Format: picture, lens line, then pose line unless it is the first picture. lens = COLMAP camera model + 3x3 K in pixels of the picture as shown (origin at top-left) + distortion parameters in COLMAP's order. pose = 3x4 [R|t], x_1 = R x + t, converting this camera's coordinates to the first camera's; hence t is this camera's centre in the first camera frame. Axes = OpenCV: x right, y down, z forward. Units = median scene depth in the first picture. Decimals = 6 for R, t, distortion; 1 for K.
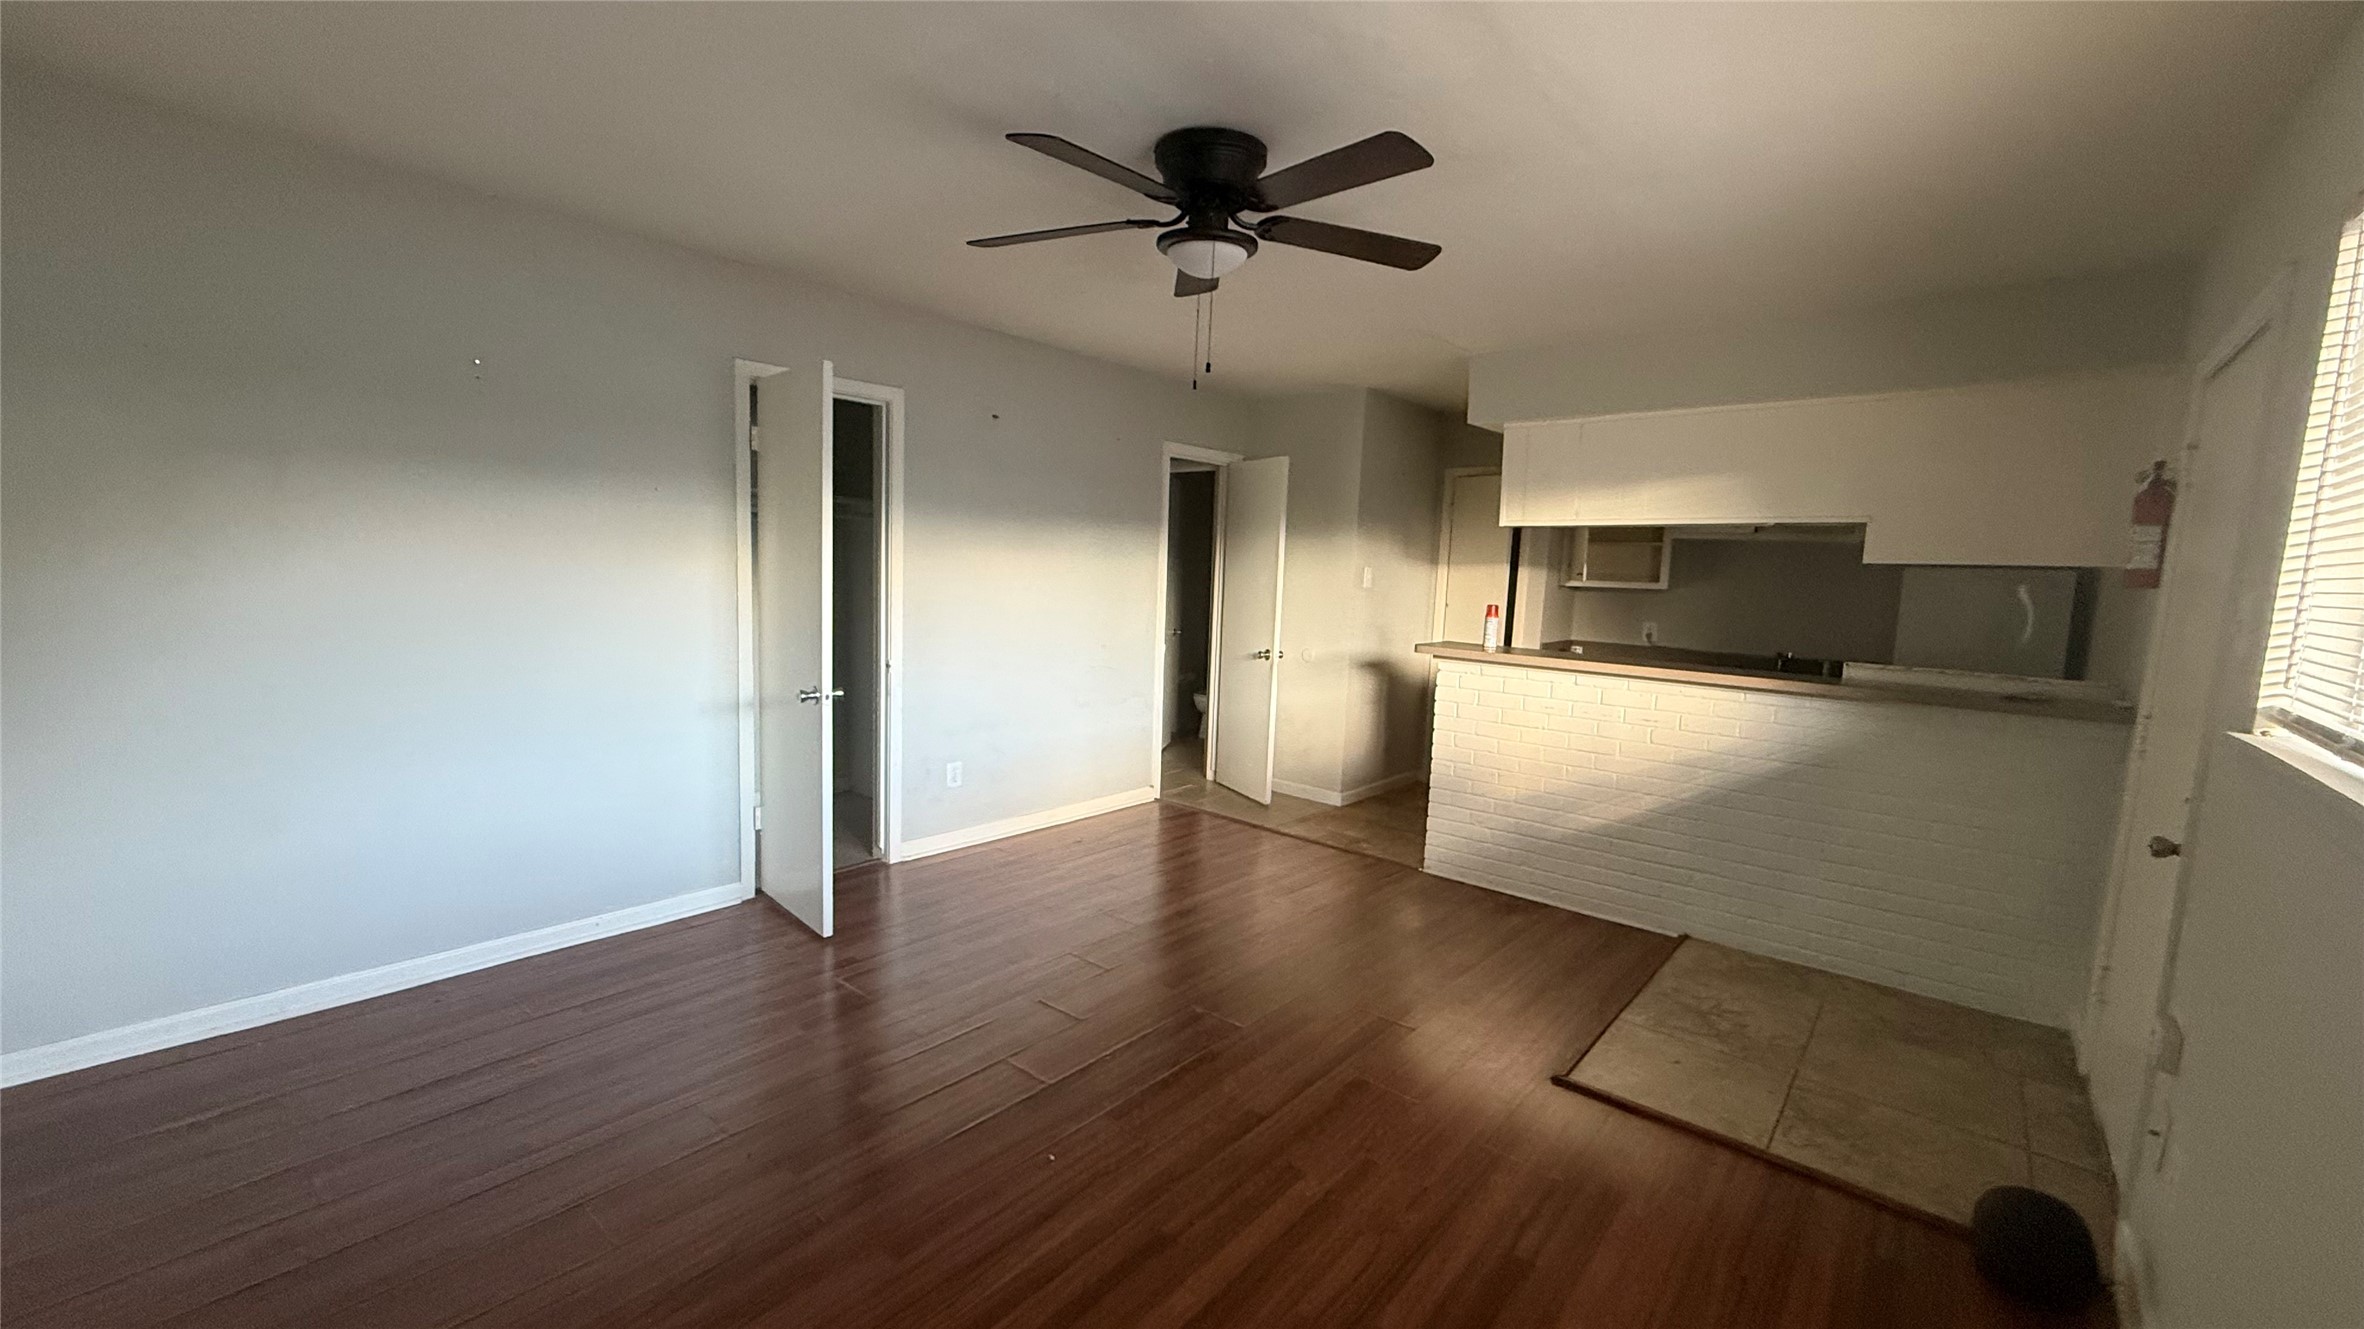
lens RADIAL K [[940.3, 0, 1173.6], [0, 940.3, 675.0], [0, 0, 1]] dist [0.000273, 0.000077]
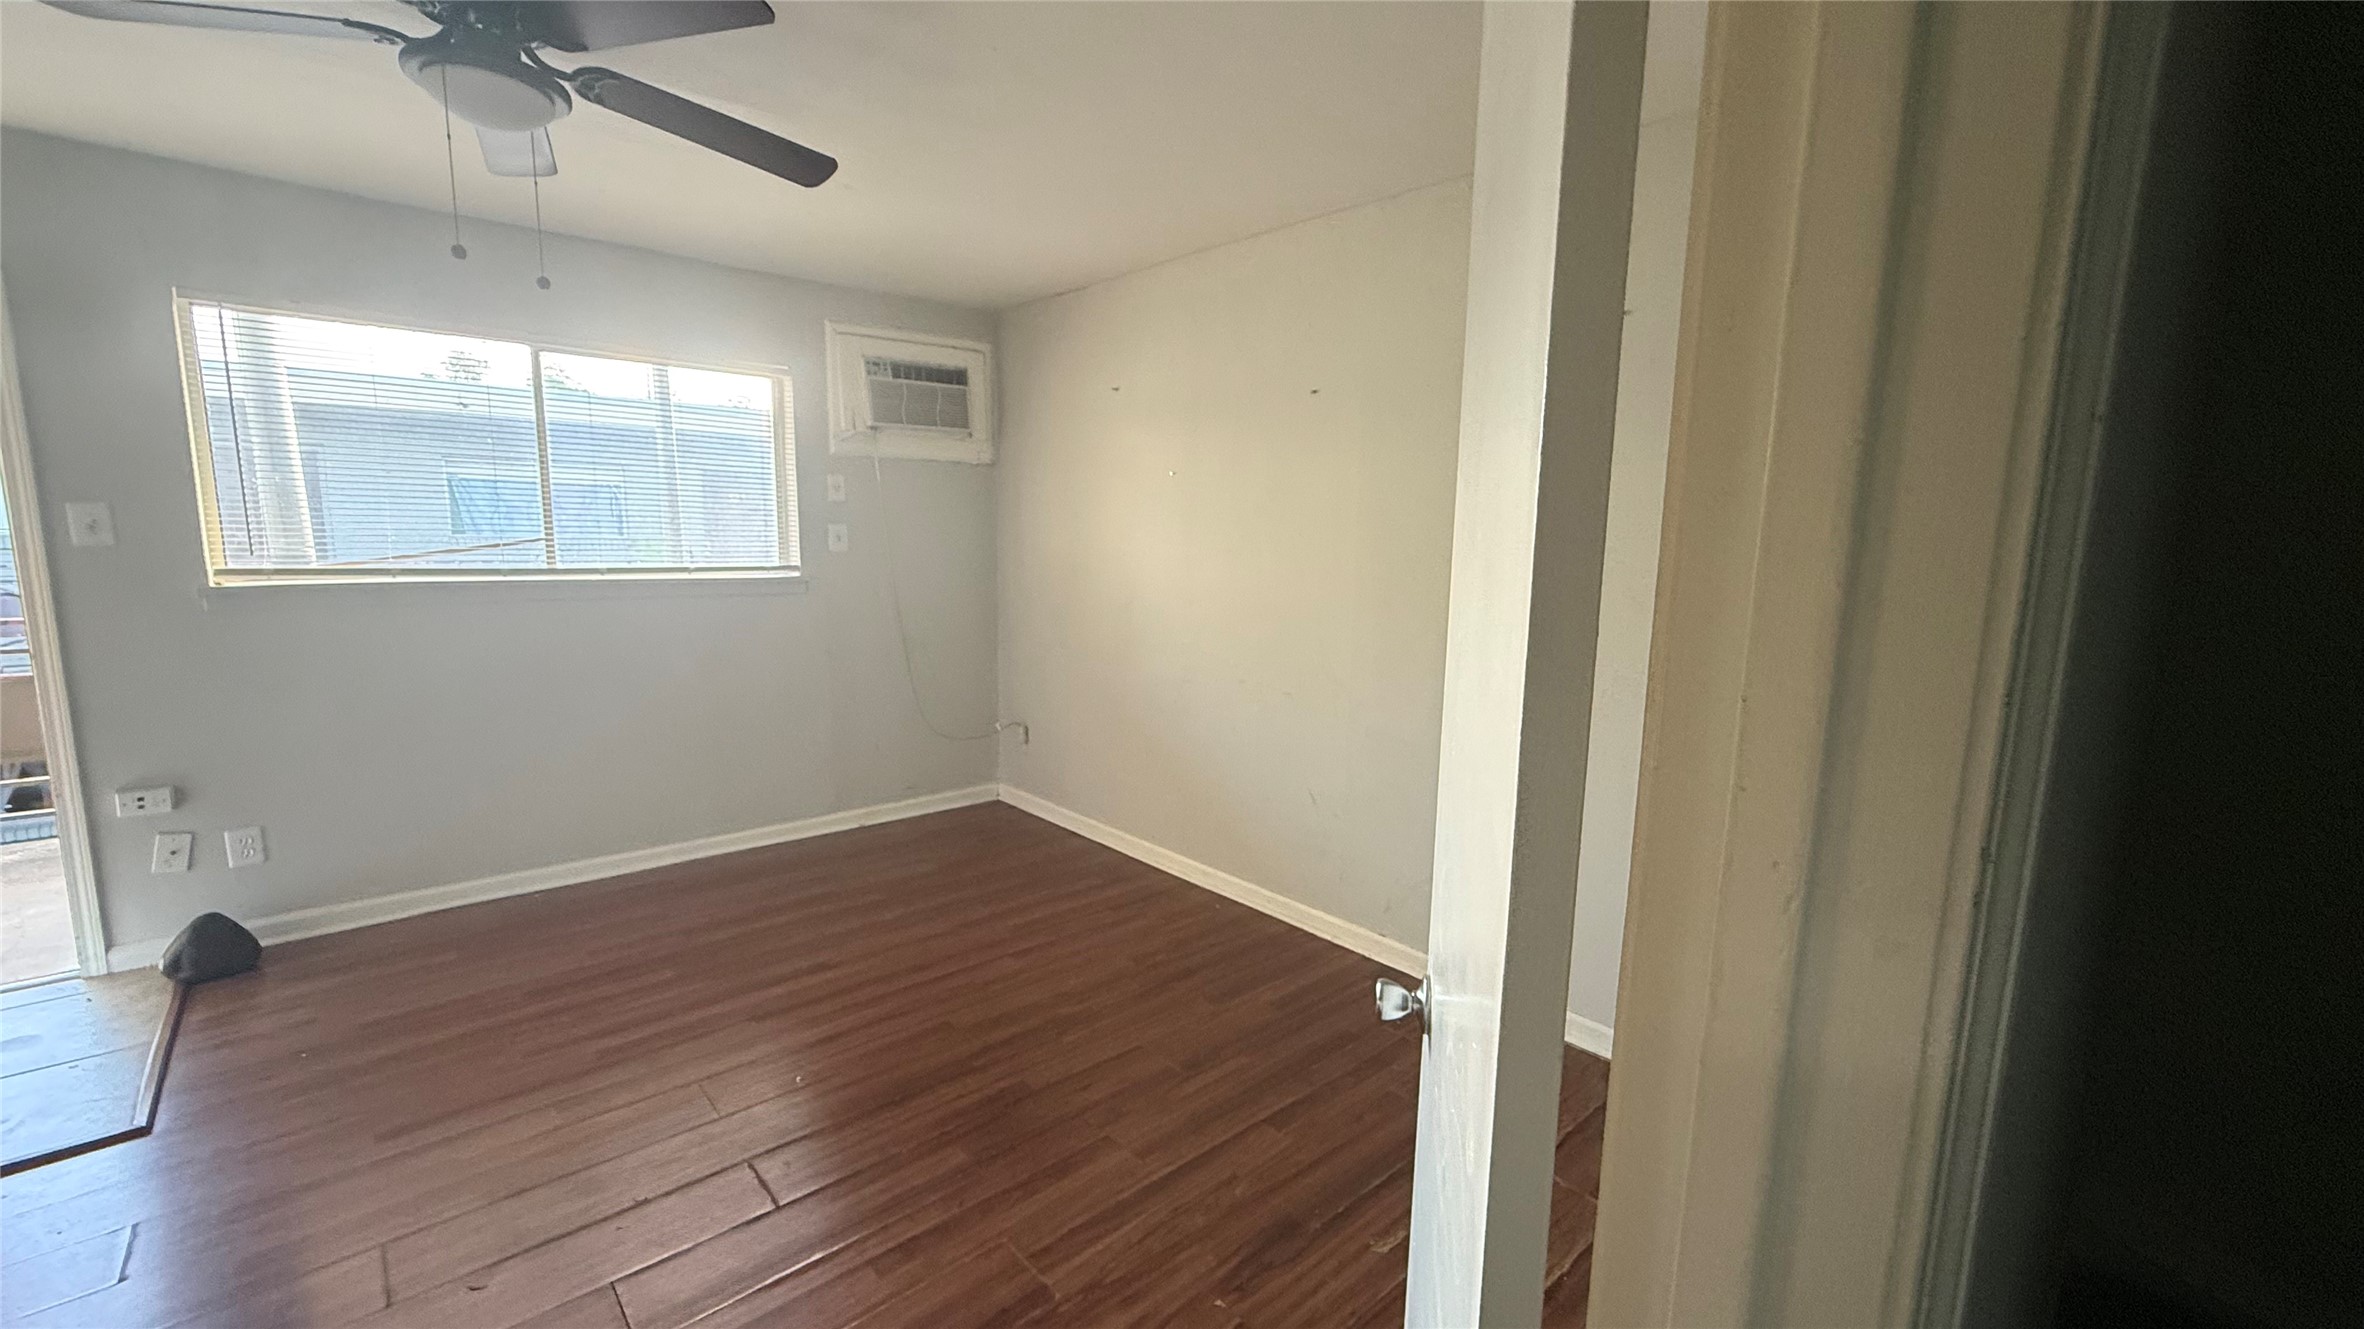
lens RADIAL K [[965.6, 0, 1182.0], [0, 965.6, 664.5], [0, 0, 1]] dist [0.000432, 0.000034]
pose [[-0.992760, -0.080930, 0.088756, -0.377323], [-0.055134, 0.963524, 0.261880, -0.161681], [-0.106712, 0.255090, -0.961011, 1.136097]]
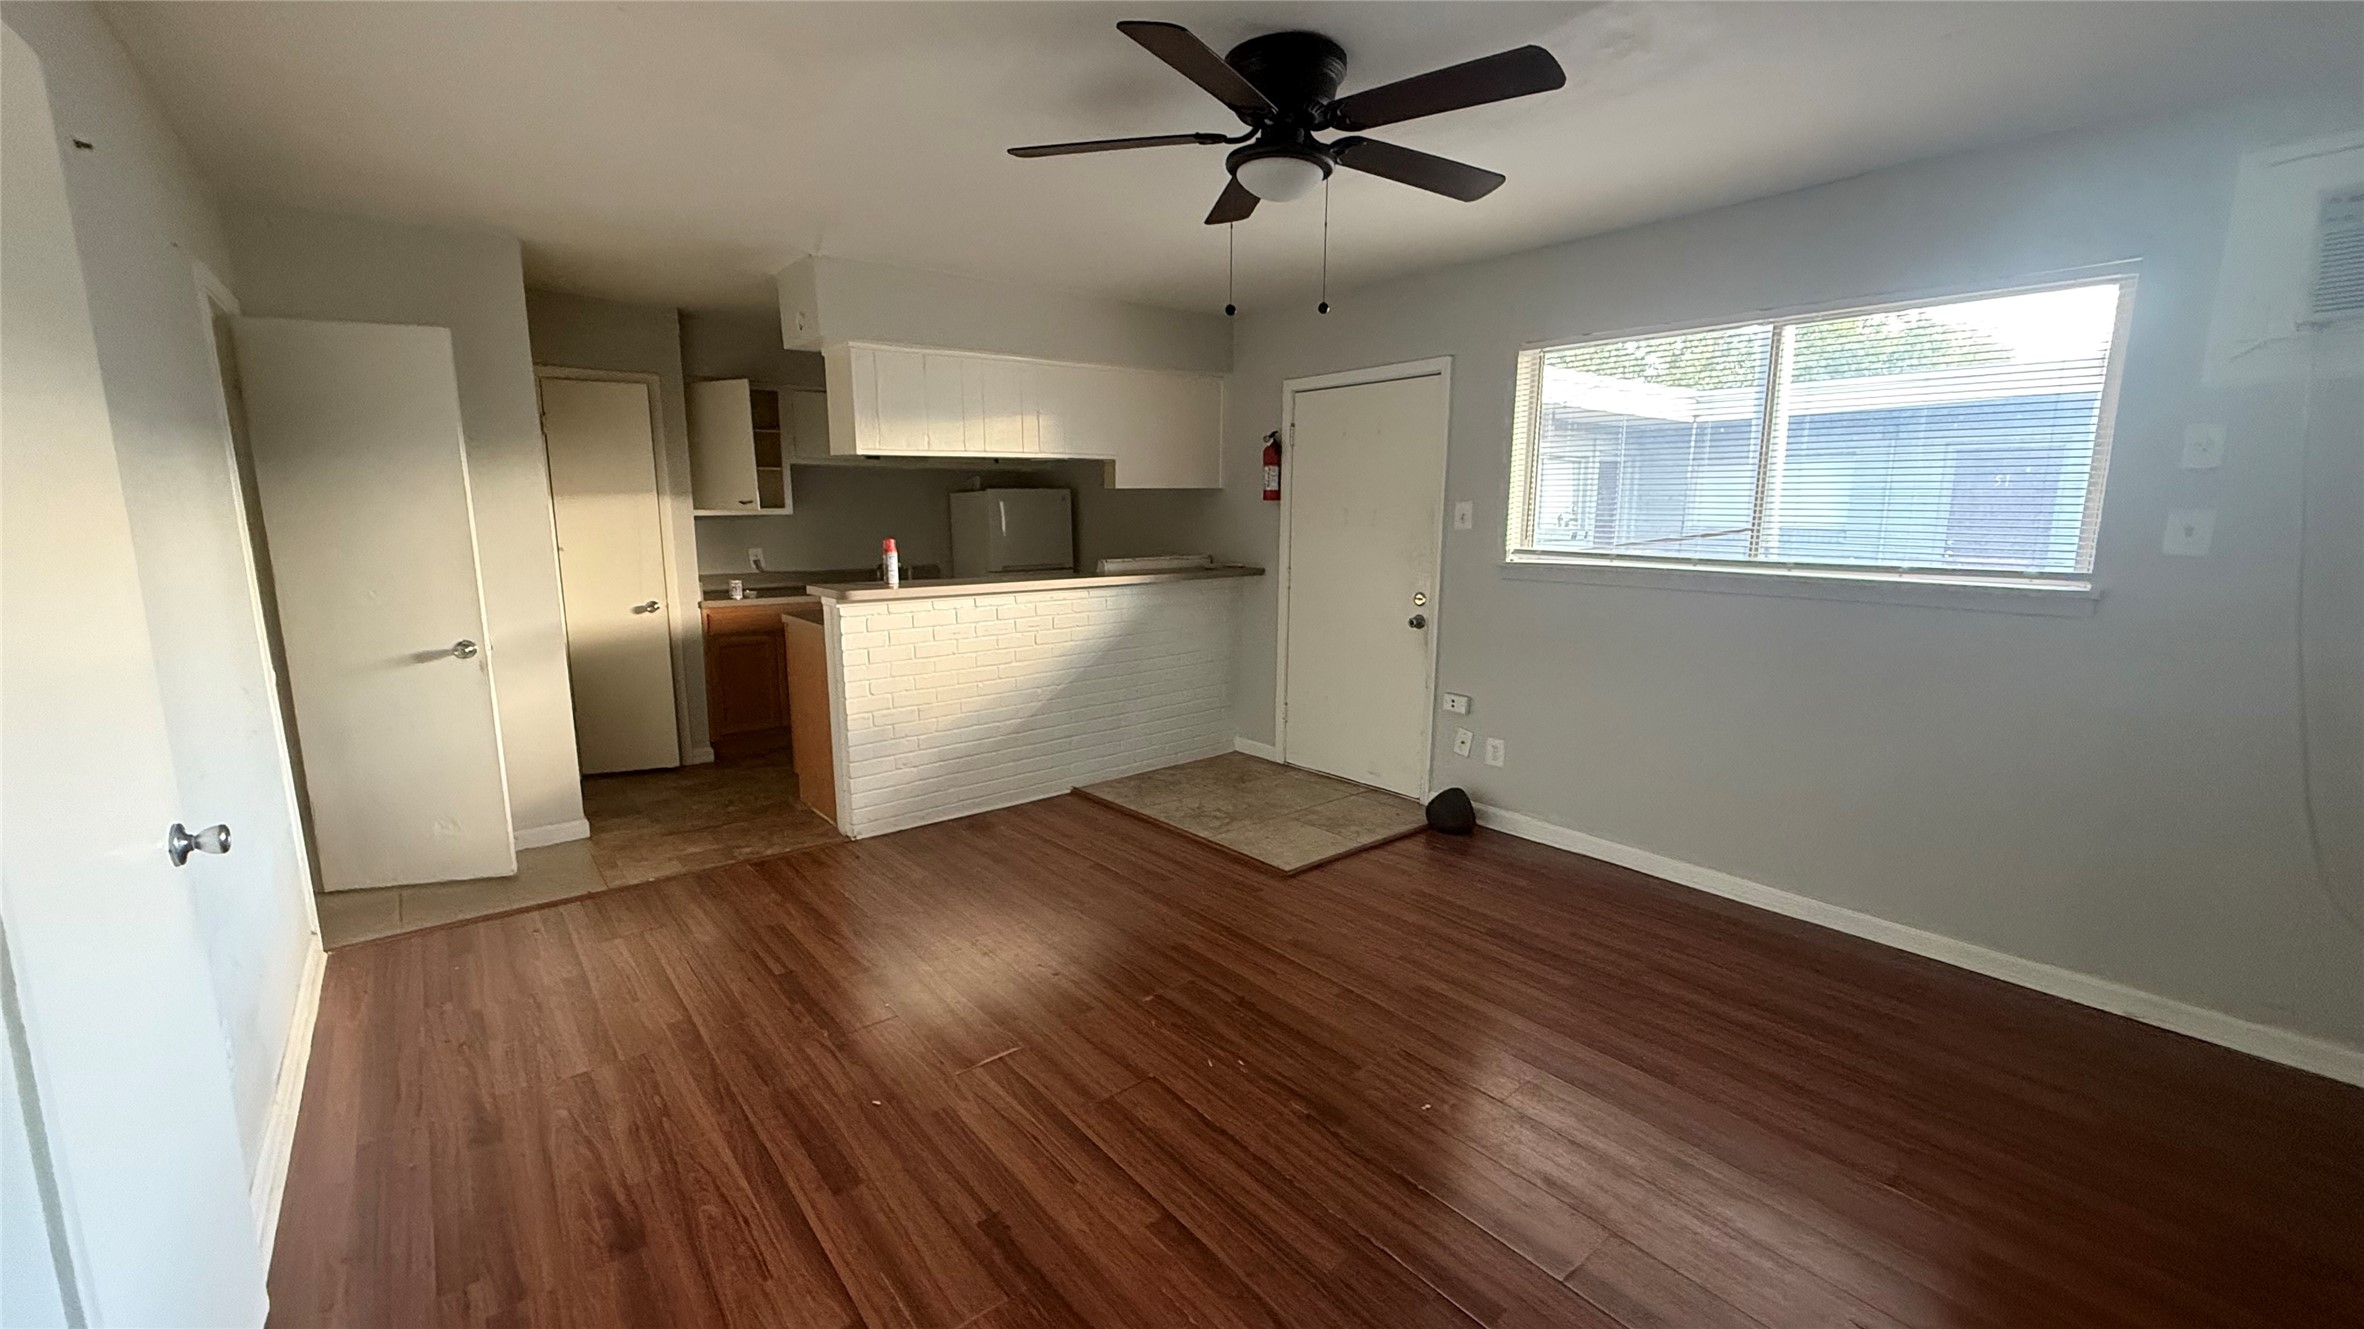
lens RADIAL K [[958.6, 0, 1175.9], [0, 958.6, 636.0], [0, 0, 1]] dist [0.000374, 0.000109]
pose [[0.186181, -0.174854, 0.966831, -0.646755], [0.126822, 0.980081, 0.152828, -0.102954], [-0.974296, 0.094162, 0.204648, 0.596168]]
